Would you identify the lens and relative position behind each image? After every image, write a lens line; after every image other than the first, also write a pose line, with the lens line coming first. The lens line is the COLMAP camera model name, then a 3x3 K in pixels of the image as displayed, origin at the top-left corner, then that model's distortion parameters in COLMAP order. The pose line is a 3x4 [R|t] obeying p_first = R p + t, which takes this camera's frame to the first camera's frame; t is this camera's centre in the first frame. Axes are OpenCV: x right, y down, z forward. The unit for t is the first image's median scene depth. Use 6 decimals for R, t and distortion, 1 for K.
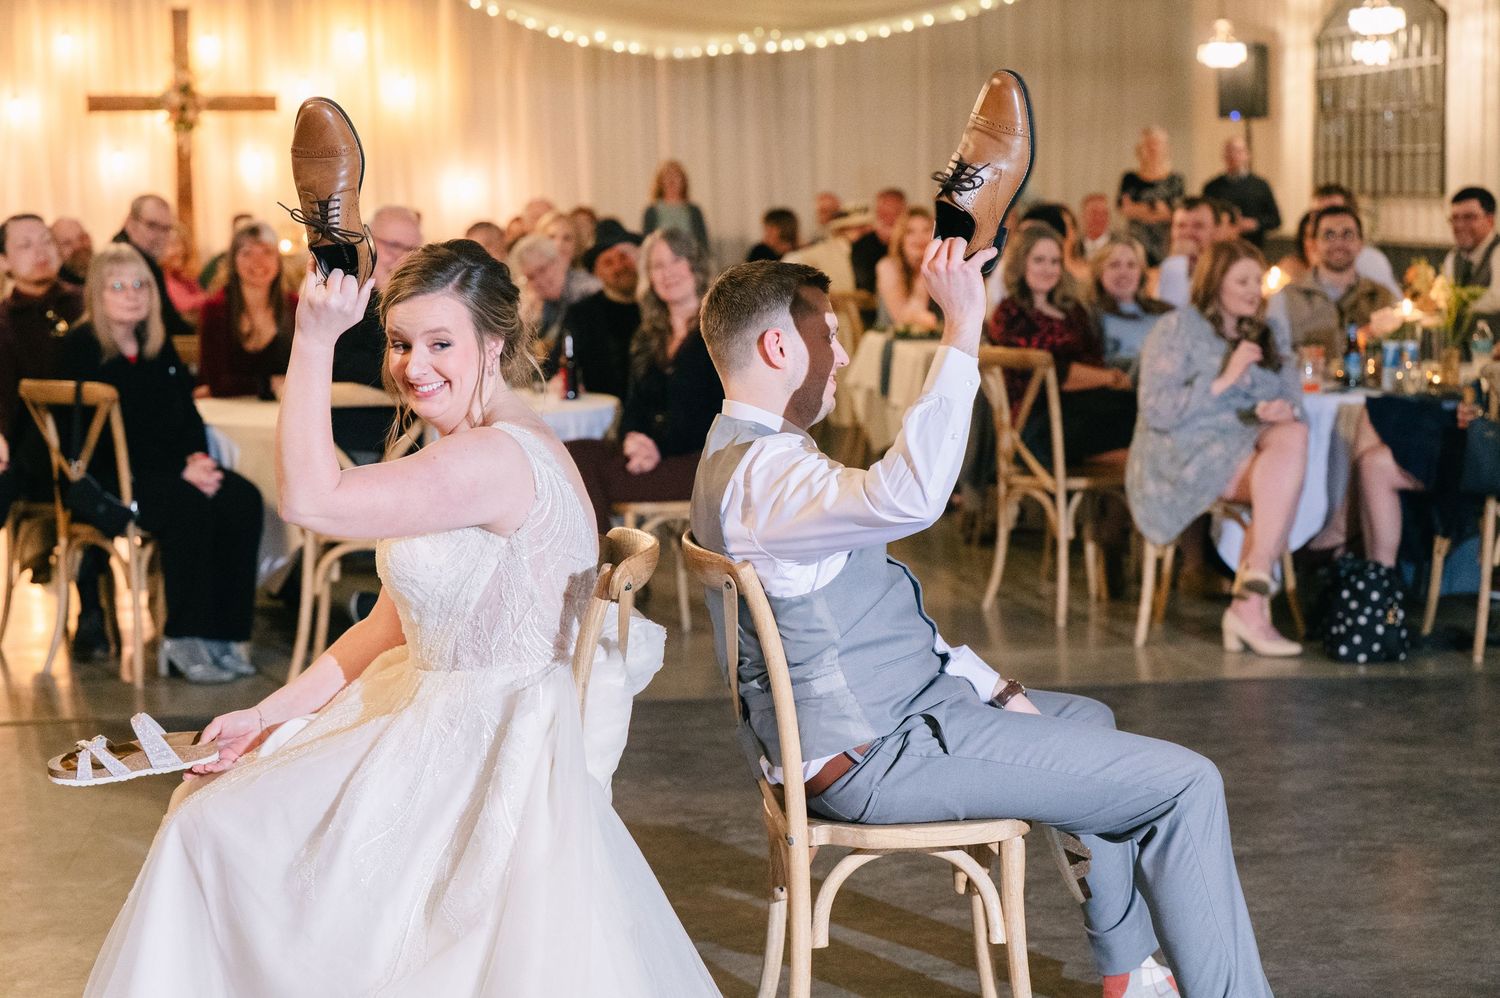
lens RADIAL K [[2980.3, 0, 750.0], [0, 2980.3, 499.0], [0, 0, 1]] dist [0.009251, -0.285135]
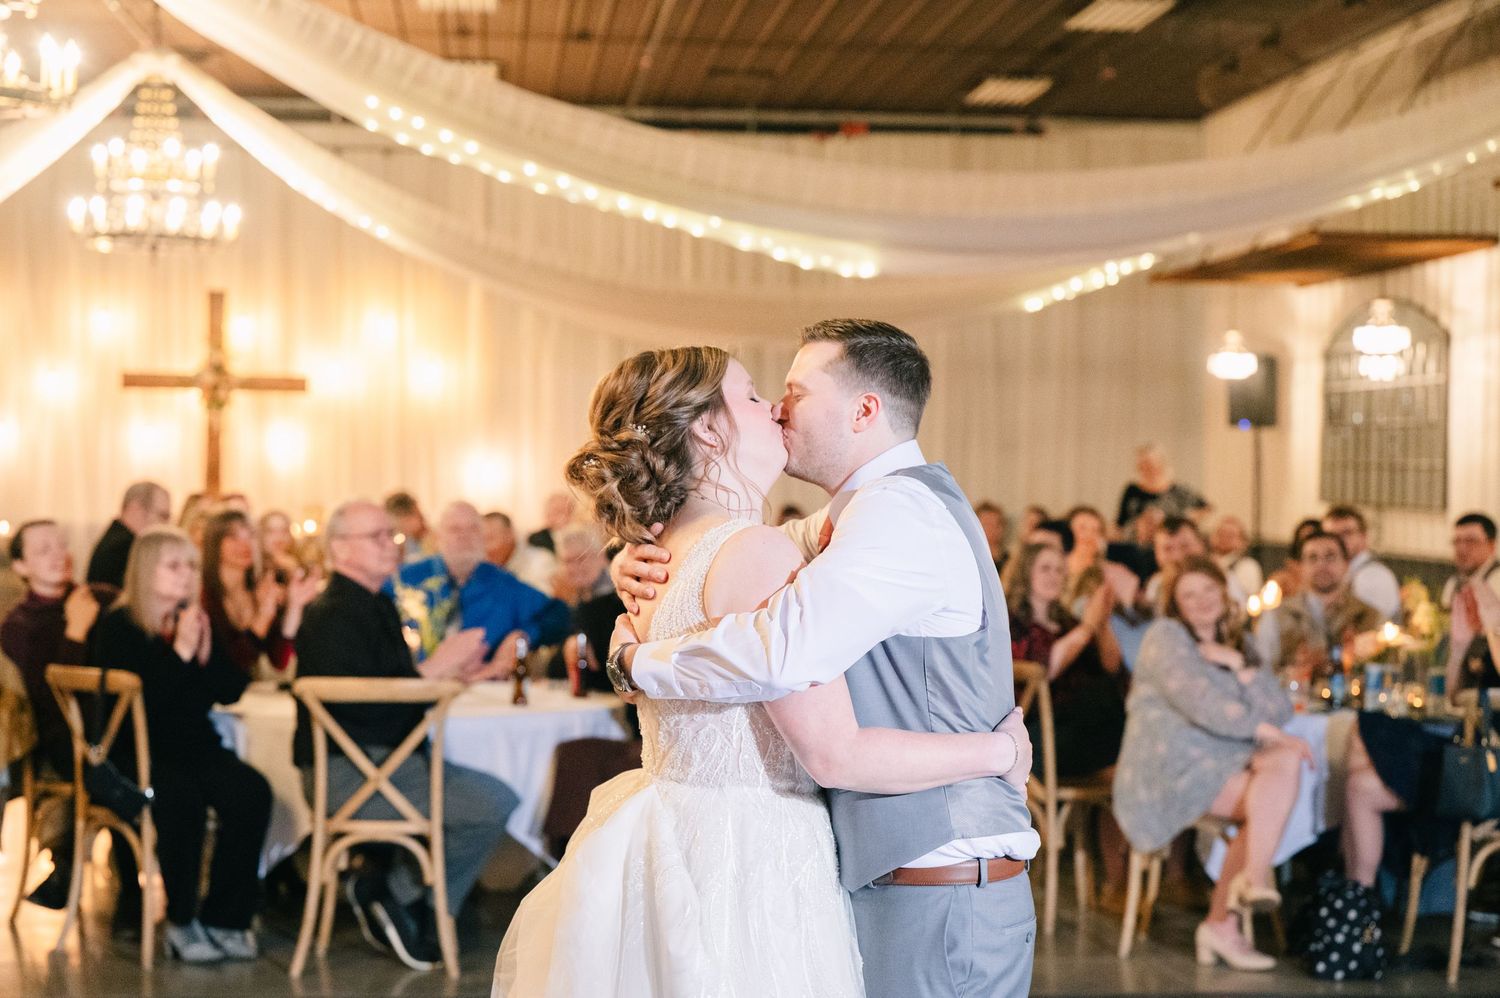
lens RADIAL K [[2975.4, 0, 731.3], [0, 2975.4, 496.4], [0, 0, 1]] dist [0.031129, -0.526811]
pose [[0.999502, 0.028292, -0.013951, 0.004859], [-0.029484, 0.995106, -0.094308, -0.006213], [0.011214, 0.094672, 0.995445, -0.028545]]
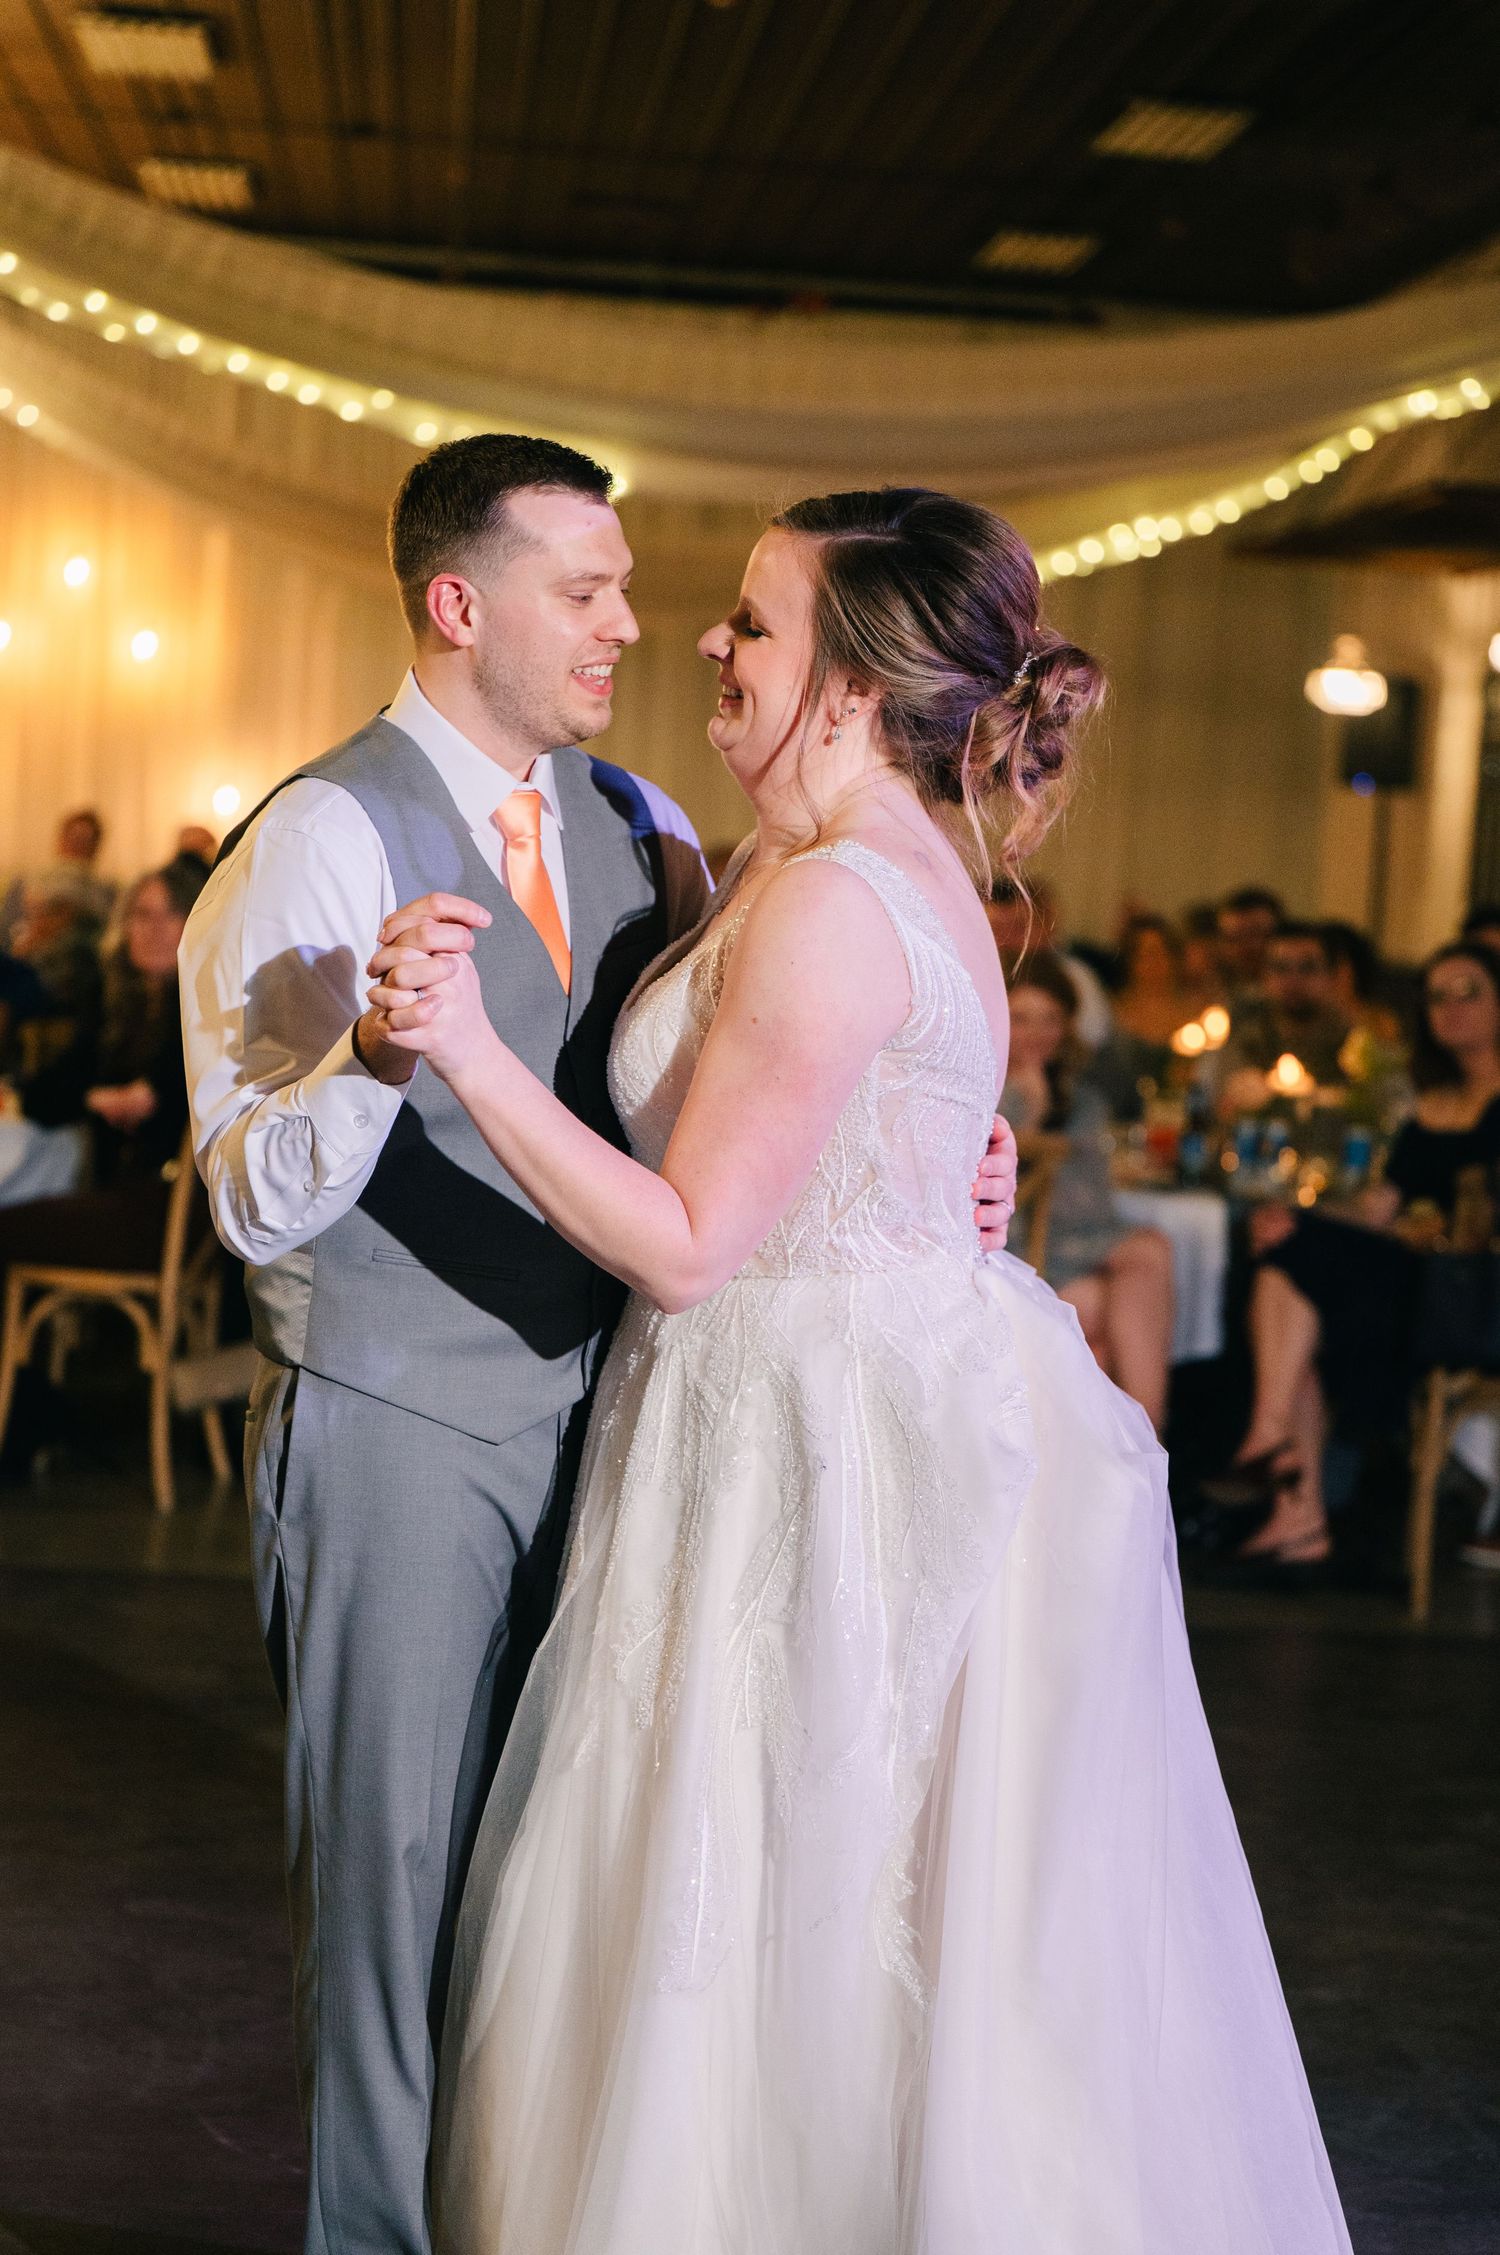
lens RADIAL K [[4480.4, 0, 750.0], [0, 4480.4, 1127.5], [0, 0, 1]] dist [0.009251, -0.285135]
pose [[0.996746, 0.079244, -0.014731, 0.103594], [-0.079769, 0.996039, -0.039289, -0.002787], [0.011559, 0.040336, 0.999119, 0.000385]]
